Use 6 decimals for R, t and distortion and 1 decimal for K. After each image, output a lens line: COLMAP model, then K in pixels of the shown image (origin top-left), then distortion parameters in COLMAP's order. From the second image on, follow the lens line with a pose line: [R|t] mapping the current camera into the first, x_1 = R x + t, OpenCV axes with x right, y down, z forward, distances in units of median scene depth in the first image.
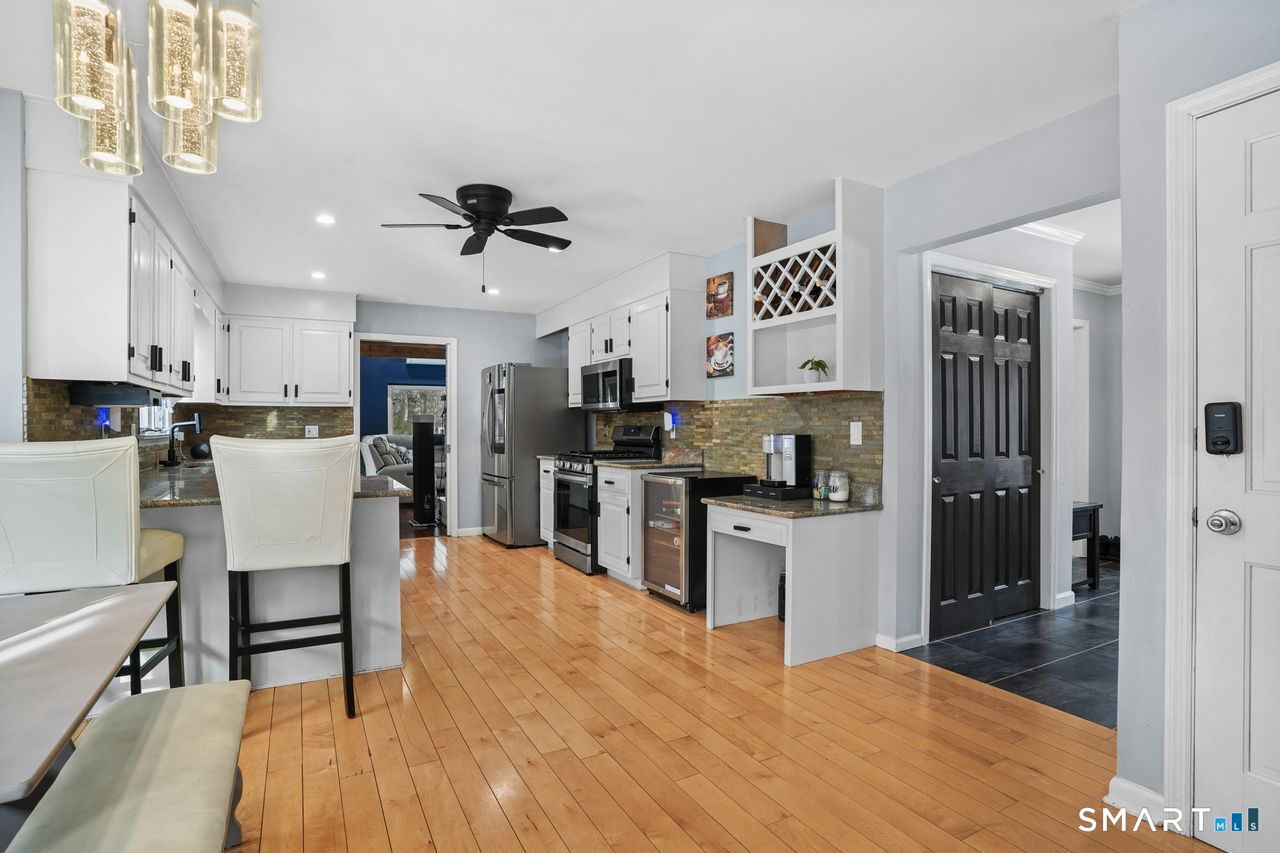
lens RADIAL K [[644.4, 0, 638.6], [0, 644.4, 426.2], [0, 0, 1]] dist [-0.004283, 0.001561]
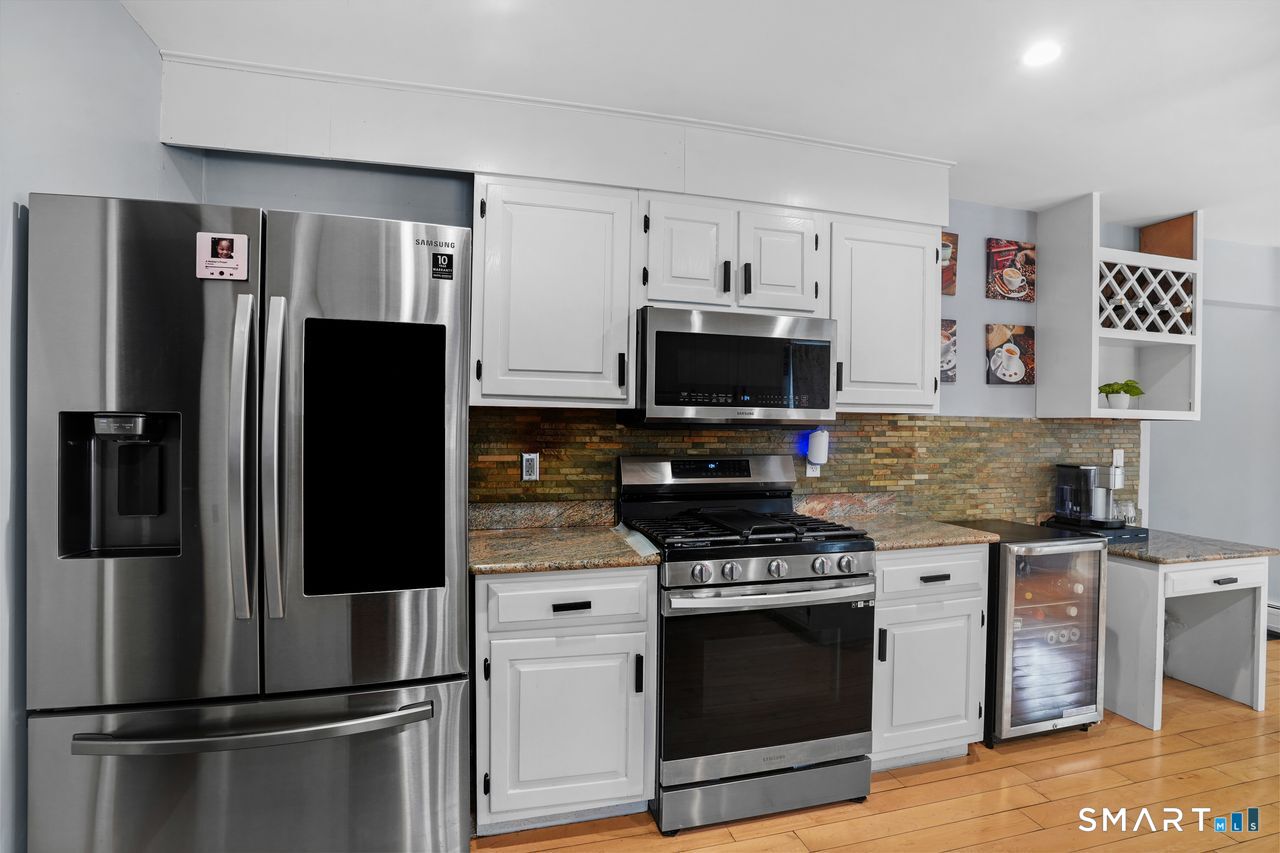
lens RADIAL K [[644.4, 0, 632.2], [0, 644.4, 423.1], [0, 0, 1]] dist [-0.004283, 0.001561]
pose [[0.174176, 0.001992, 0.984713, -0.624306], [-0.011415, 0.999935, -0.000003, -0.030954], [-0.984648, -0.011240, 0.174187, 1.257750]]
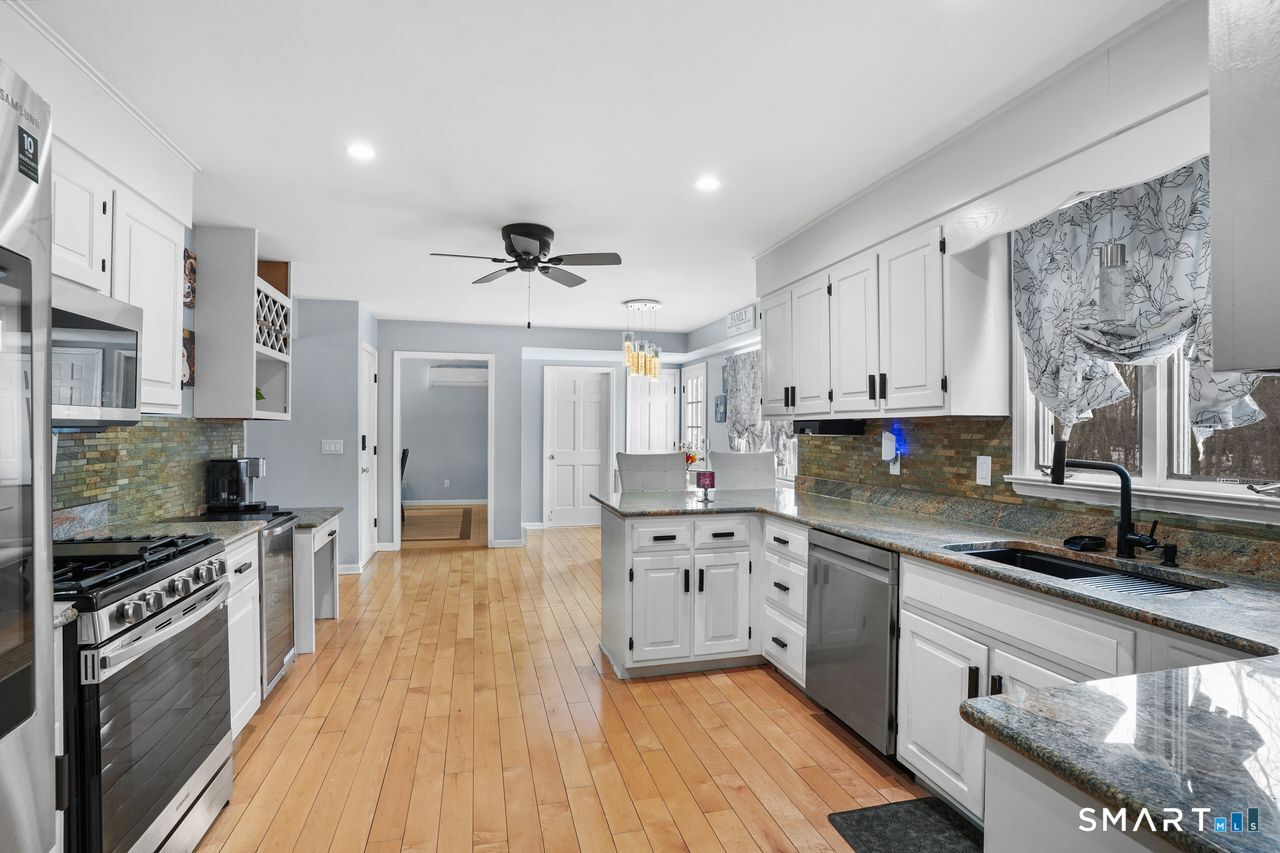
lens RADIAL K [[644.4, 0, 636.5], [0, 644.4, 433.0], [0, 0, 1]] dist [-0.004283, 0.001561]
pose [[-0.967909, 0.000317, 0.251299, -0.535577], [0.002403, 0.999965, 0.007995, -0.028521], [-0.251288, 0.008342, -0.967876, 1.564946]]
